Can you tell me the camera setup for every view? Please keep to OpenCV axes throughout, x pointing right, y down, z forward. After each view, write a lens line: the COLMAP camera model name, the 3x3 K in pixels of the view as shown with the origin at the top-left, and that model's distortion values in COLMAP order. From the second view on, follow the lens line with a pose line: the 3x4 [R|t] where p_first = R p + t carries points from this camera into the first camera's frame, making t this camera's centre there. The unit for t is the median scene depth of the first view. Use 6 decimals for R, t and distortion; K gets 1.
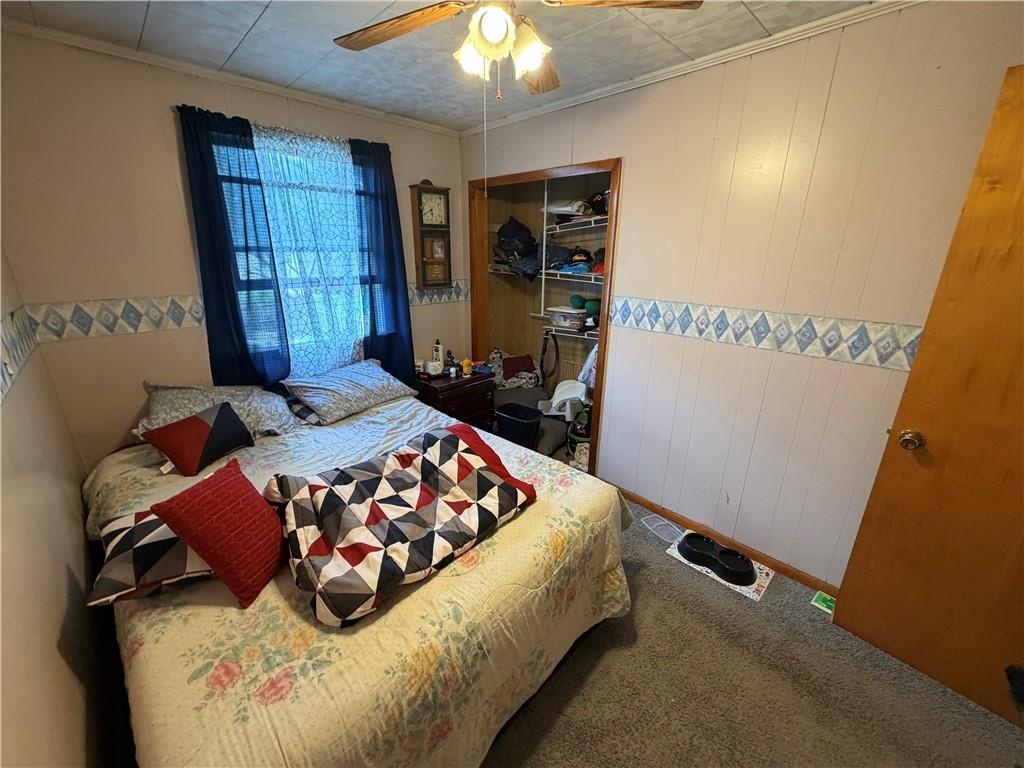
lens RADIAL K [[407.8, 0, 510.1], [0, 407.8, 385.0], [0, 0, 1]] dist [0.001506, -0.000097]
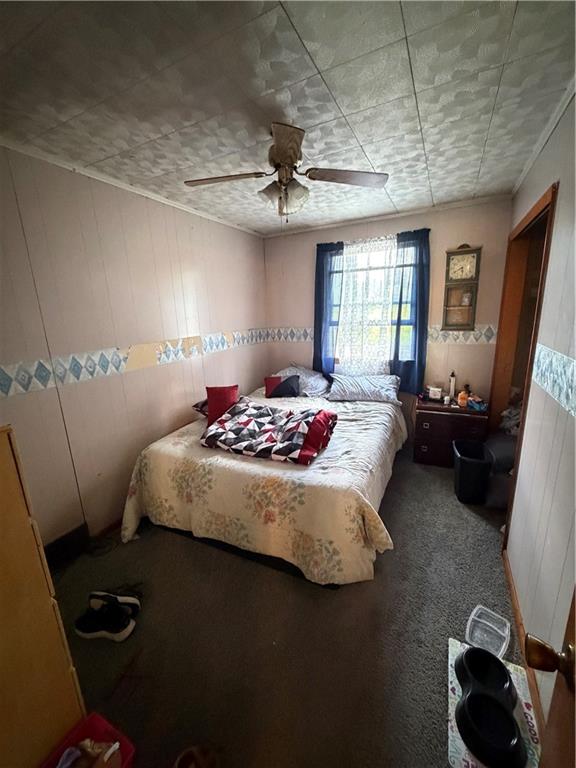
lens RADIAL K [[305.9, 0, 285.1], [0, 305.9, 382.4], [0, 0, 1]] dist [0.001506, -0.000097]
pose [[0.313054, 0.197197, -0.929037, 0.722785], [-0.260695, 0.958475, 0.115600, -0.082938], [0.913255, 0.206006, 0.351463, 0.331489]]
